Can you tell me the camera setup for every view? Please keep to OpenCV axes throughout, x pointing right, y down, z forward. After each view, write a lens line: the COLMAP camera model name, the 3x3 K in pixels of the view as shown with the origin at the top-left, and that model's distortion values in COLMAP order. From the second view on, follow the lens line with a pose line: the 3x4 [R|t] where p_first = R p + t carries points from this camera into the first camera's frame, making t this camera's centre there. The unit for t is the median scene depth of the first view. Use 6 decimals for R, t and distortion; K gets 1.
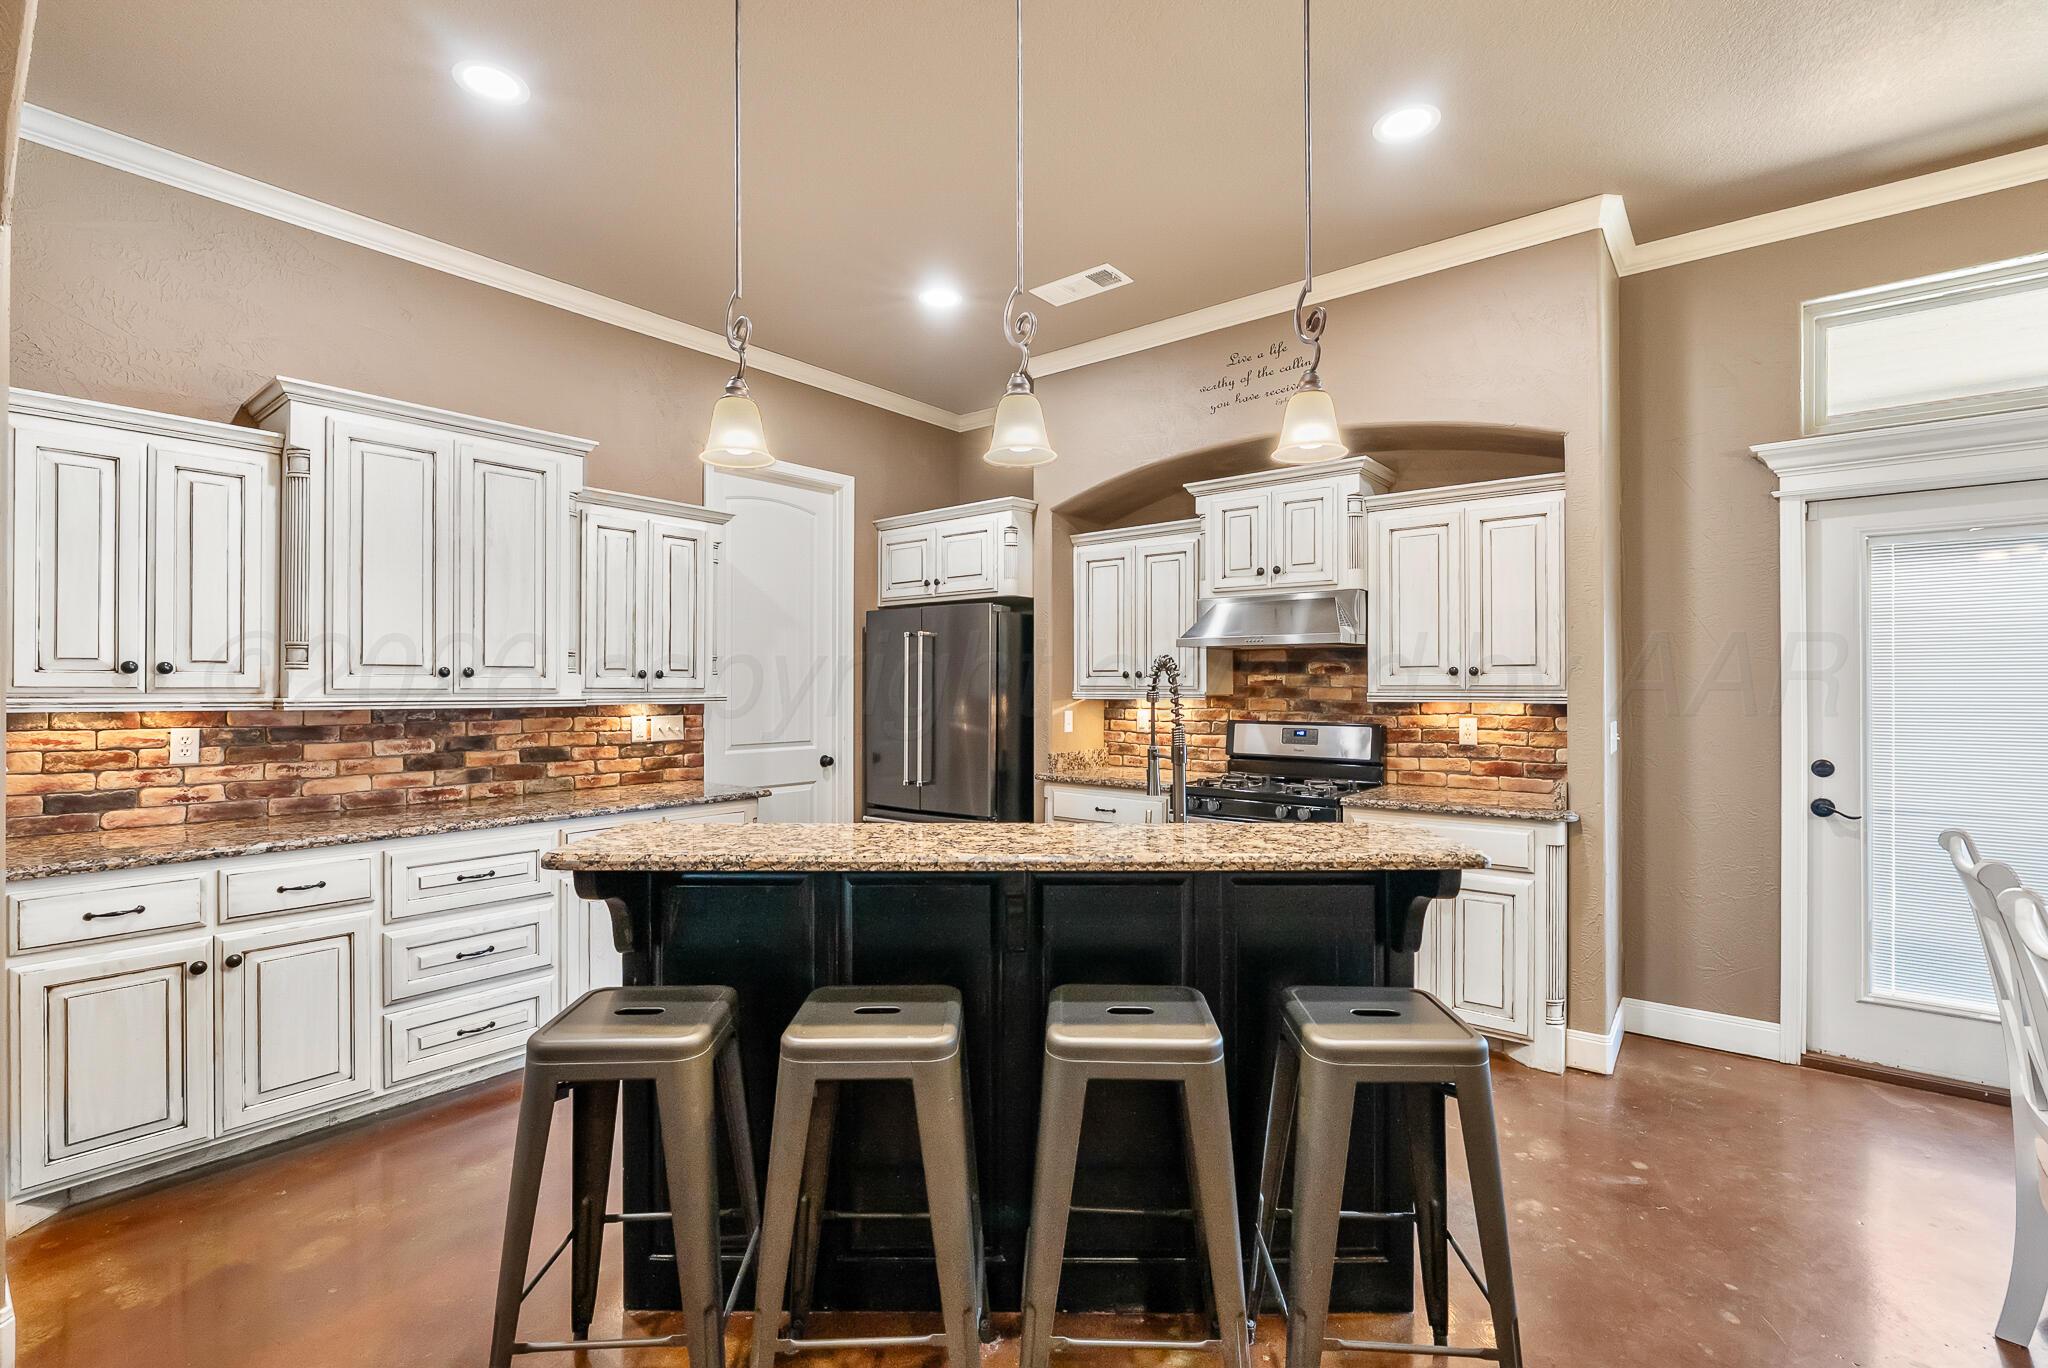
lens RADIAL K [[913.6, 0, 1020.5], [0, 913.6, 676.5], [0, 0, 1]] dist [-0.011590, 0.000918]
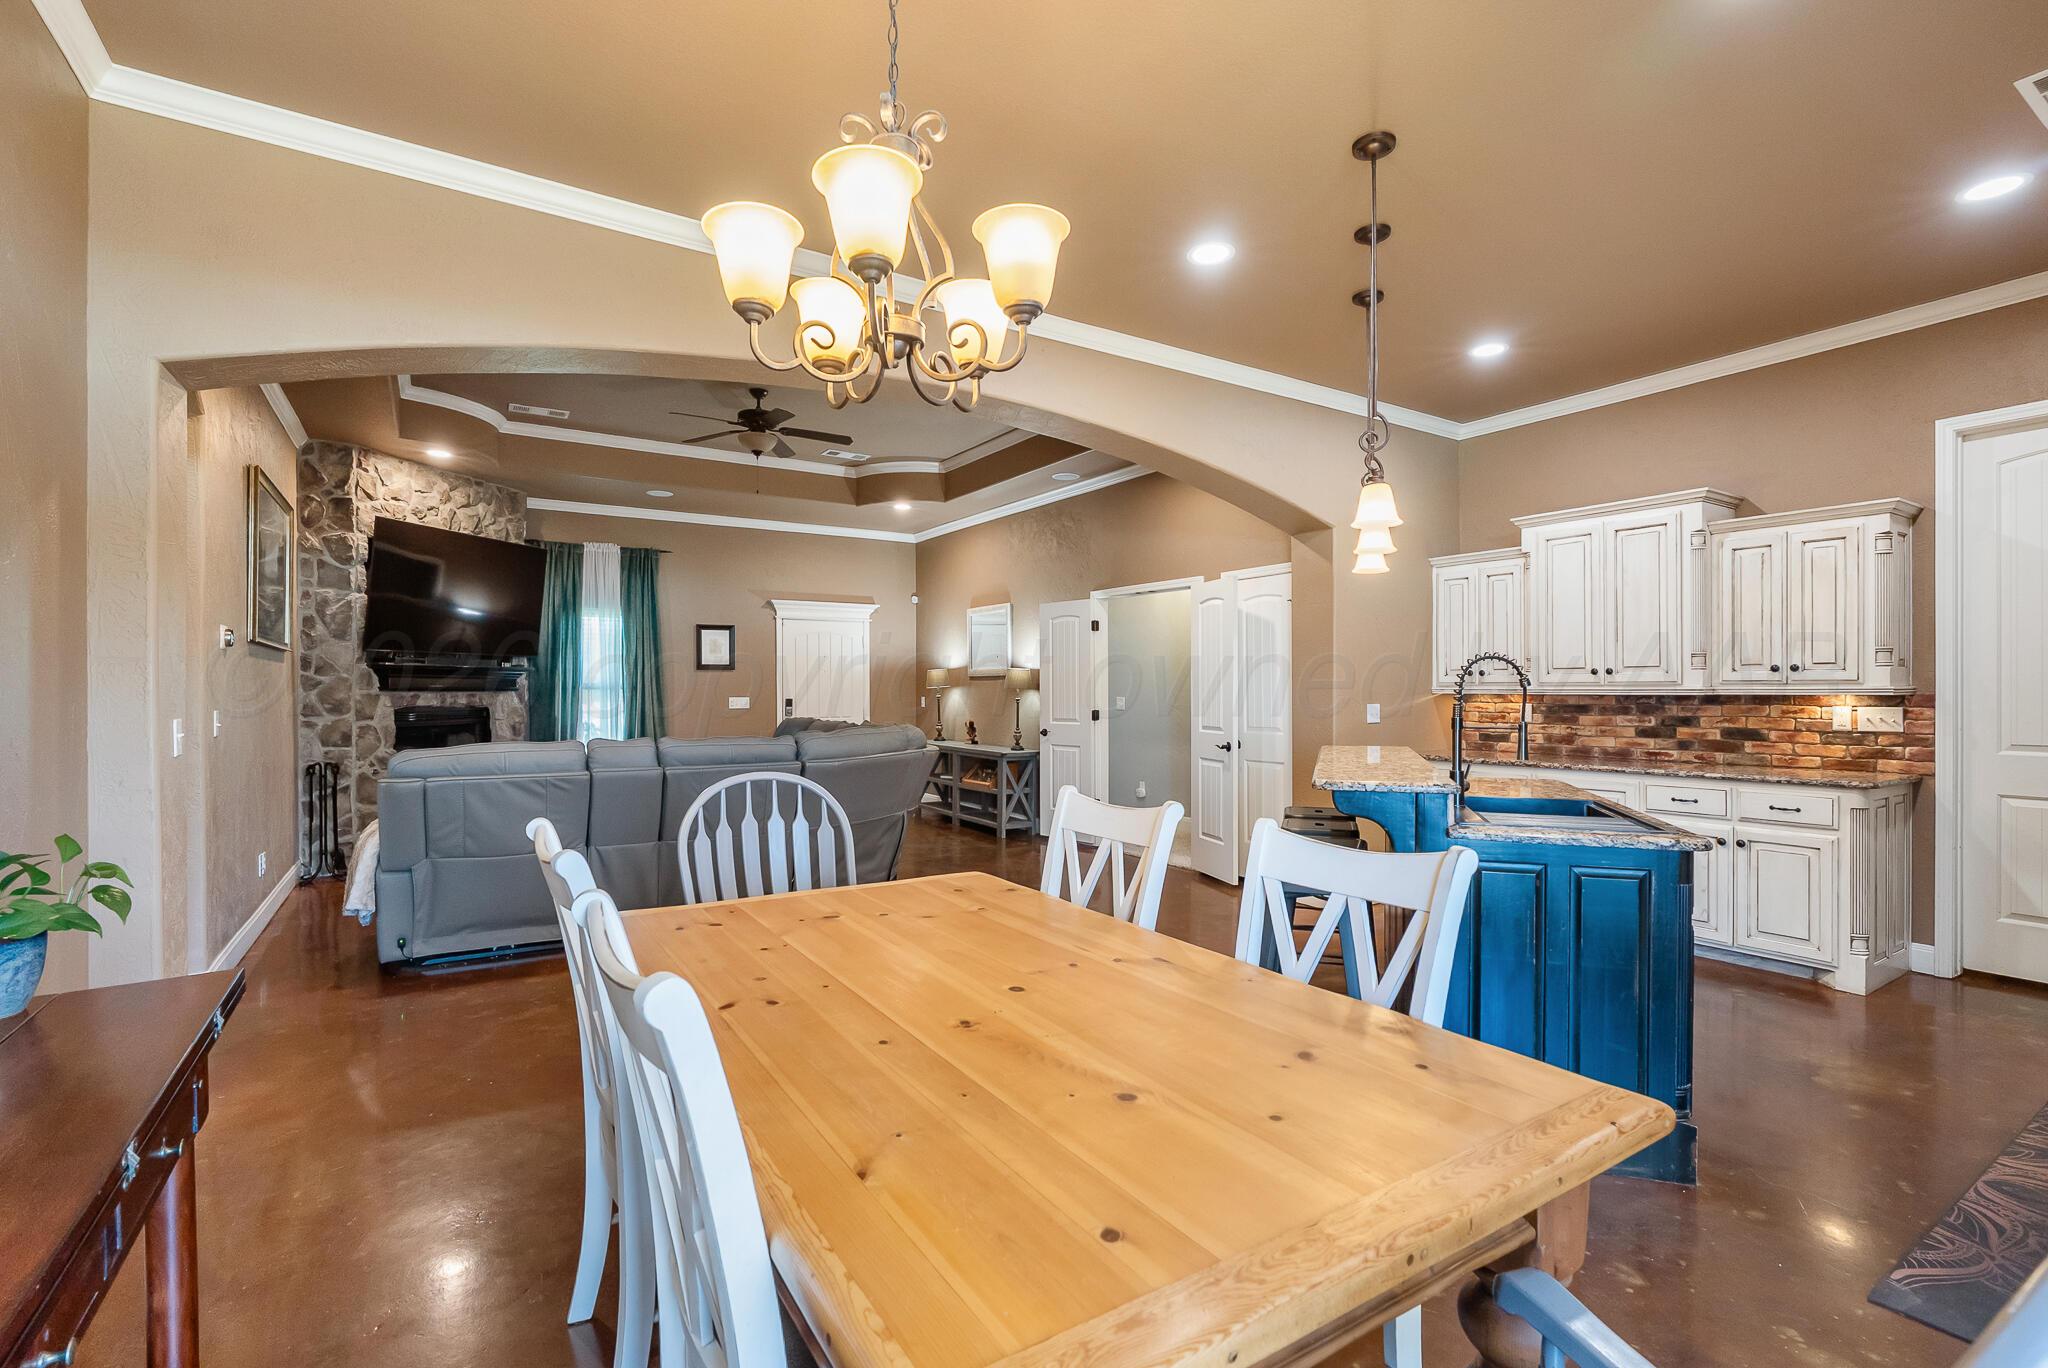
lens RADIAL K [[913.6, 0, 1027.3], [0, 913.6, 686.5], [0, 0, 1]] dist [-0.011590, 0.000918]
pose [[-0.311934, -0.000462, -0.950104, 1.055472], [0.016022, 0.999855, -0.005746, 0.012975], [0.949969, -0.017015, -0.311881, 0.502069]]
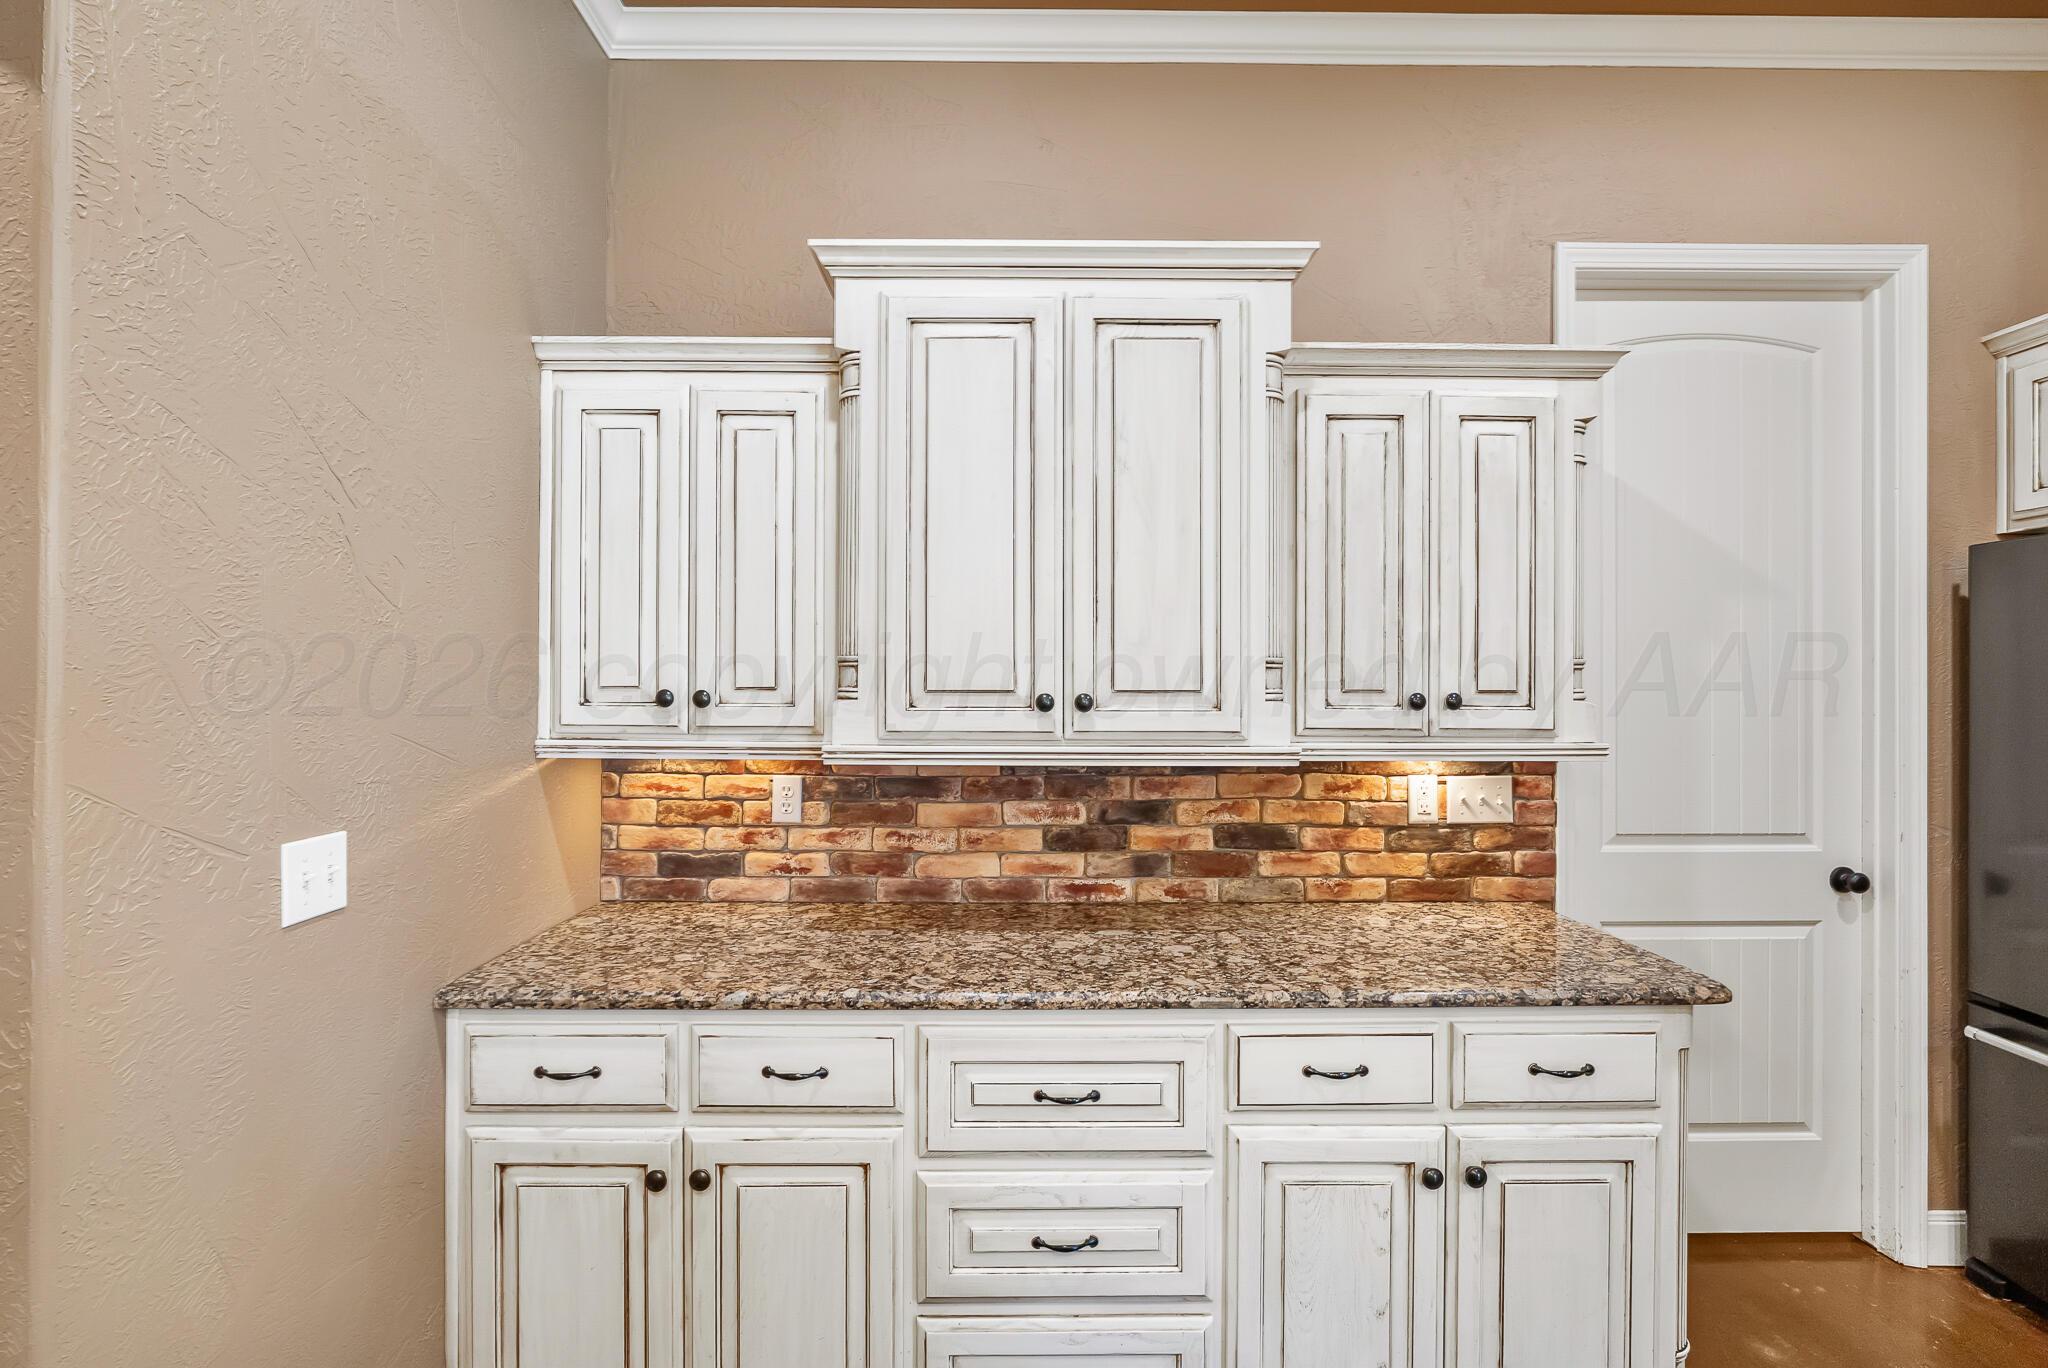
lens RADIAL K [[913.6, 0, 1020.5], [0, 913.6, 686.5], [0, 0, 1]] dist [-0.011590, 0.000918]
pose [[0.637932, 0.001270, -0.770091, -0.185100], [0.006743, 0.999951, 0.007235, -0.017029], [0.770063, -0.009809, 0.637893, 0.563115]]
